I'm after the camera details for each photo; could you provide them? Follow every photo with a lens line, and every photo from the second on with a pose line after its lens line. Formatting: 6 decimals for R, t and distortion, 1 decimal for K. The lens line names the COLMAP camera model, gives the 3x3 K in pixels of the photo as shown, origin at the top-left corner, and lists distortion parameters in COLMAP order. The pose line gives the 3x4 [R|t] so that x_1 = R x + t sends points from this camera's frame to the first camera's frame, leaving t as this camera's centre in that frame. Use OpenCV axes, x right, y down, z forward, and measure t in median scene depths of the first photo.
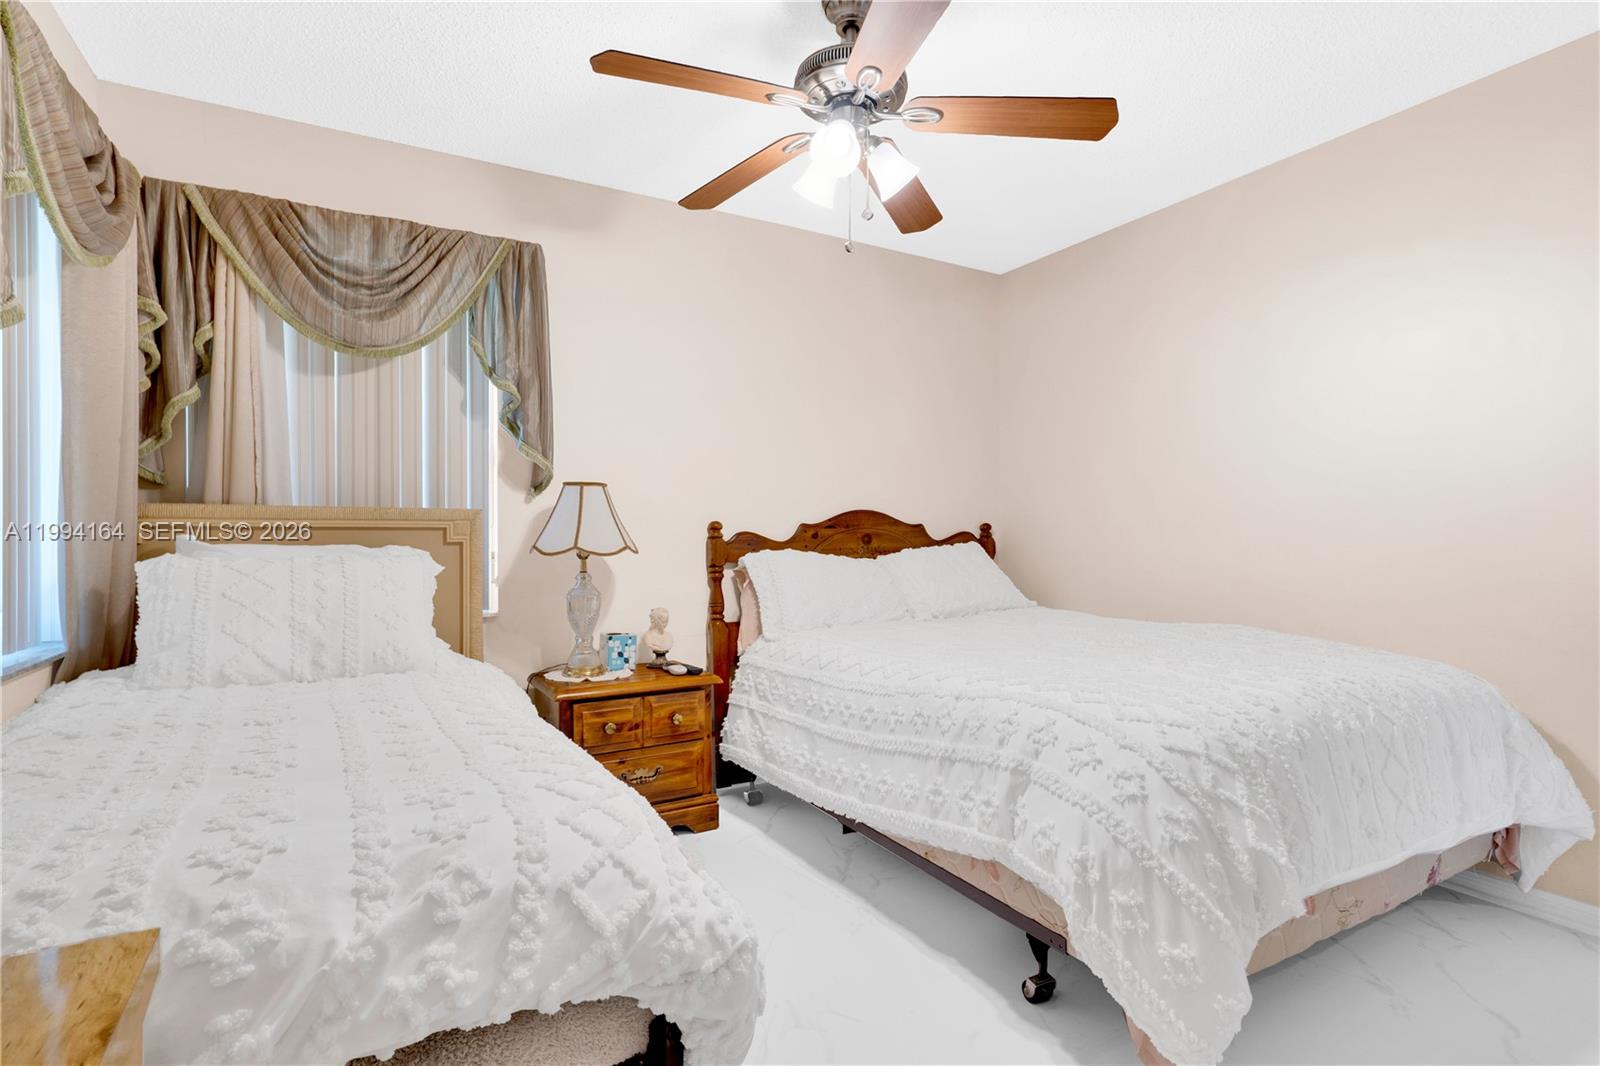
lens RADIAL K [[774.3, 0, 803.7], [0, 774.3, 534.3], [0, 0, 1]] dist [-0.004418, 0.003277]
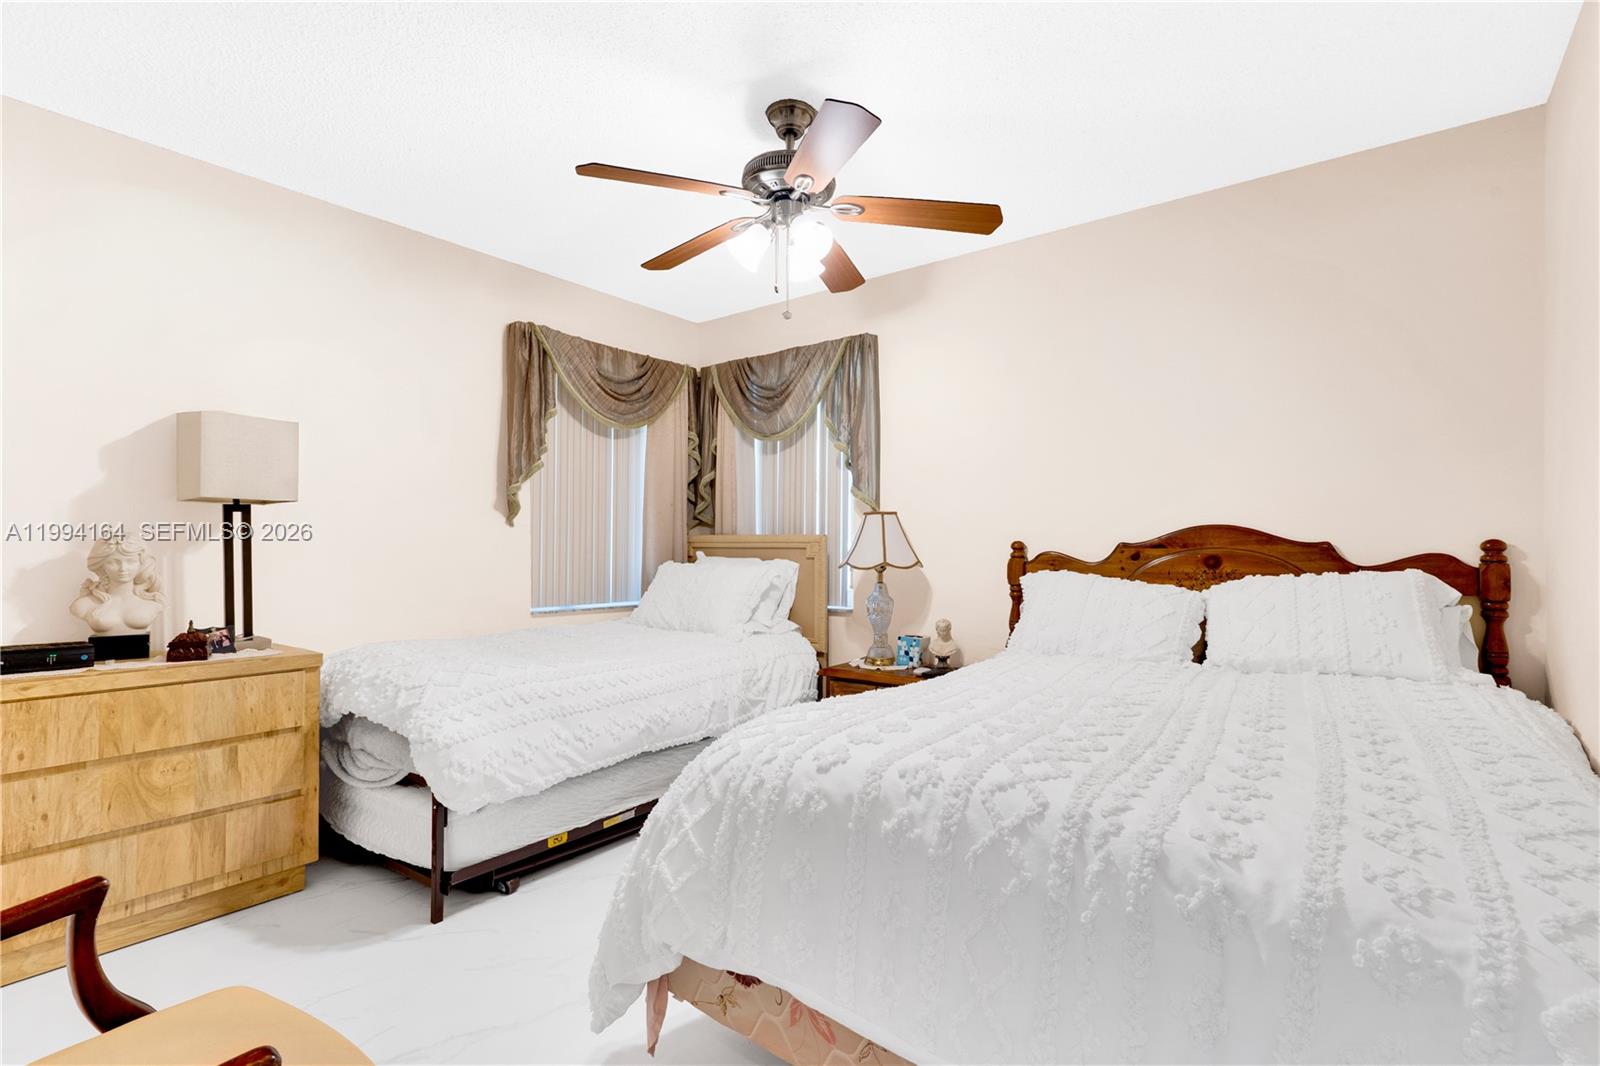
lens RADIAL K [[774.3, 0, 805.8], [0, 774.3, 538.8], [0, 0, 1]] dist [-0.004418, 0.003277]
pose [[0.378086, -0.009982, -0.925717, 0.820284], [-0.006030, 0.999894, -0.013245, -0.005141], [0.925751, 0.010590, 0.377986, 0.400113]]
